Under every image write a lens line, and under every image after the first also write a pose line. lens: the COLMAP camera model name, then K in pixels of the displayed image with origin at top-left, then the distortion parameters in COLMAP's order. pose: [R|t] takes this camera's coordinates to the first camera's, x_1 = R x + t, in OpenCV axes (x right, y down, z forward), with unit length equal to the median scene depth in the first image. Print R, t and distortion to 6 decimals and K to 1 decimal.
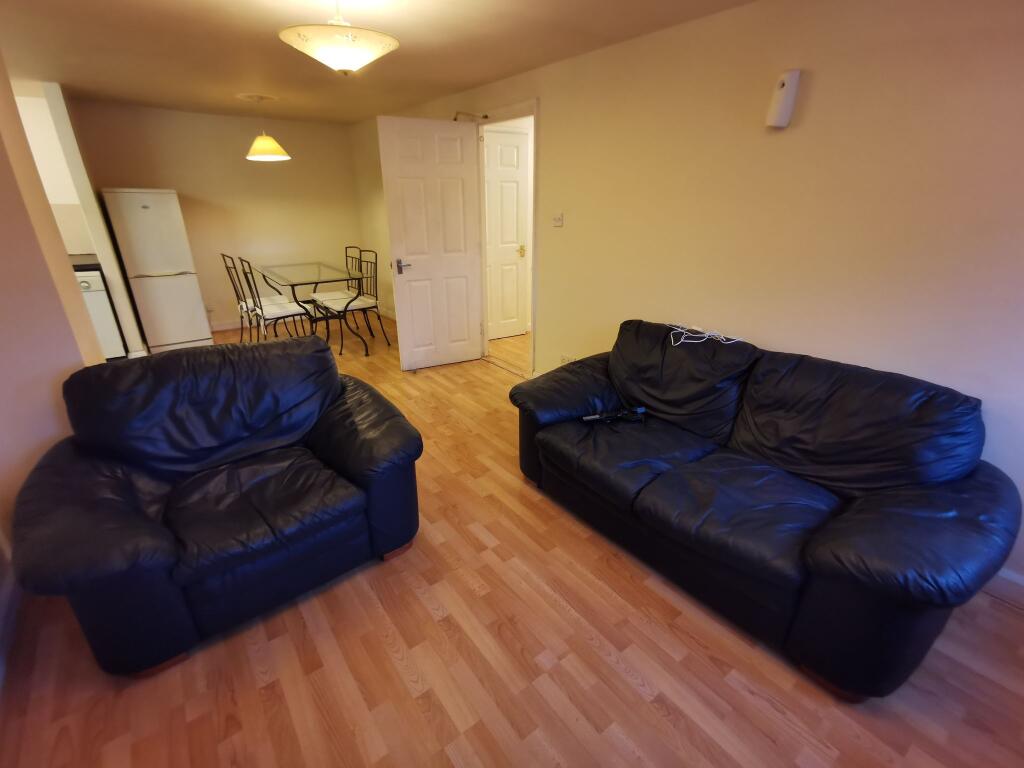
lens RADIAL K [[471.5, 0, 509.0], [0, 471.5, 385.8], [0, 0, 1]] dist [0.011472, 0.000290]
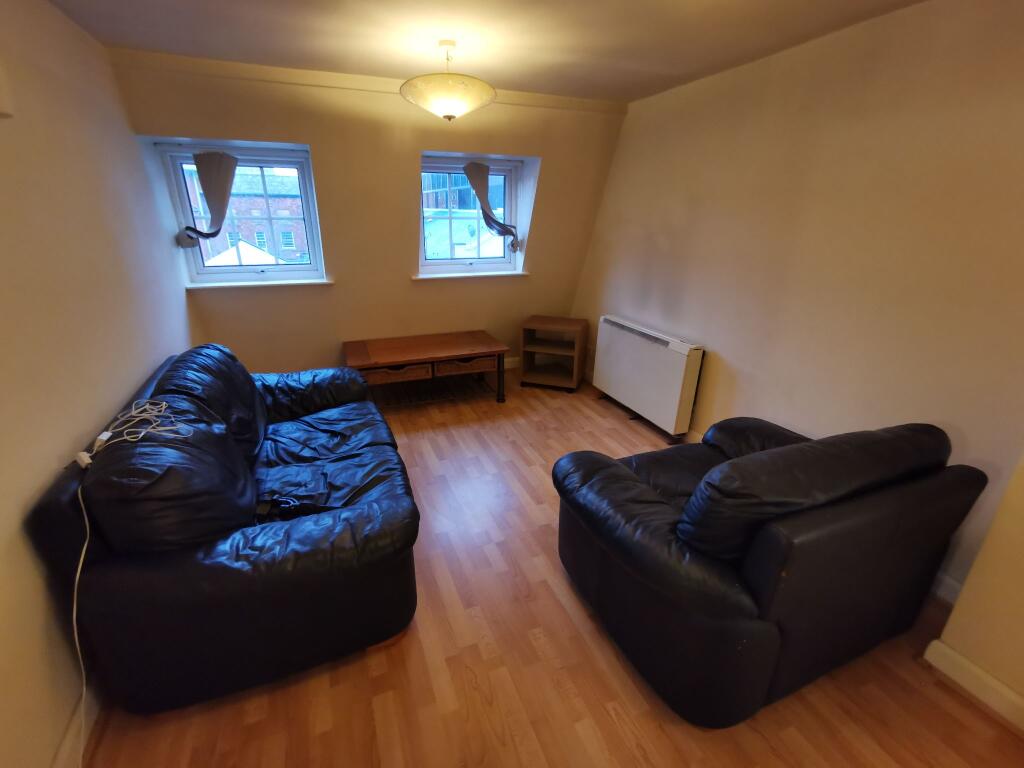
lens RADIAL K [[471.5, 0, 509.0], [0, 471.5, 385.8], [0, 0, 1]] dist [0.011472, 0.000290]
pose [[-0.964824, -0.094318, 0.245397, -0.305236], [0.093753, 0.748619, 0.656338, -0.630403], [-0.245613, 0.656257, -0.713443, 1.522506]]
